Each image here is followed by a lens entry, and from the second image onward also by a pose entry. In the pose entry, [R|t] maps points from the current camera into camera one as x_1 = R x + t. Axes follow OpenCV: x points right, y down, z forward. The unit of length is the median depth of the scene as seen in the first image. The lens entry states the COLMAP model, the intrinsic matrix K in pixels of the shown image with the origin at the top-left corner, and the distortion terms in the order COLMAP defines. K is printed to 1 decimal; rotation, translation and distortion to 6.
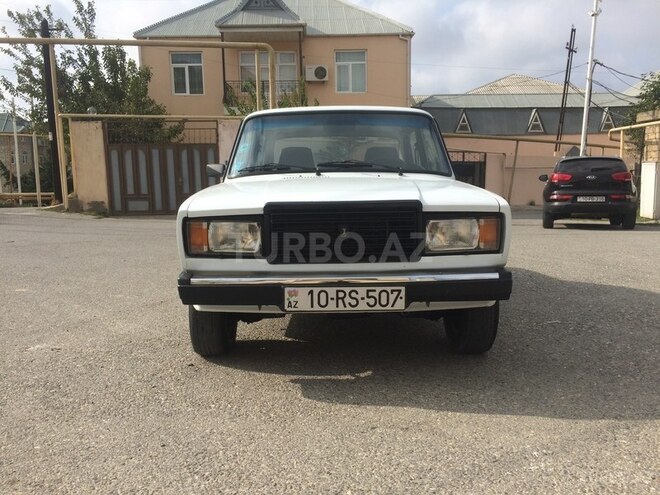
lens RADIAL K [[564.5, 0, 330.0], [0, 564.5, 247.5], [0, 0, 1]] dist [0.082165, -0.133880]
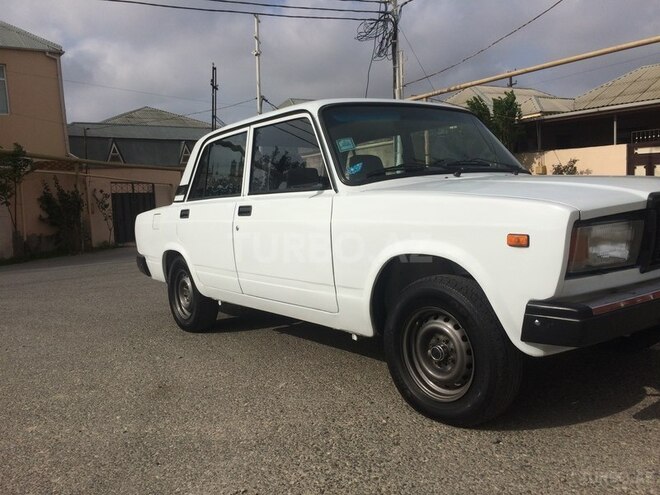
lens RADIAL K [[569.3, 0, 330.0], [0, 569.3, 247.5], [0, 0, 1]] dist [0.086302, -0.131404]
pose [[0.794790, -0.089196, 0.600294, -0.089811], [0.125189, 0.991963, -0.018357, -0.004409], [-0.593832, 0.089740, 0.799569, 0.060010]]
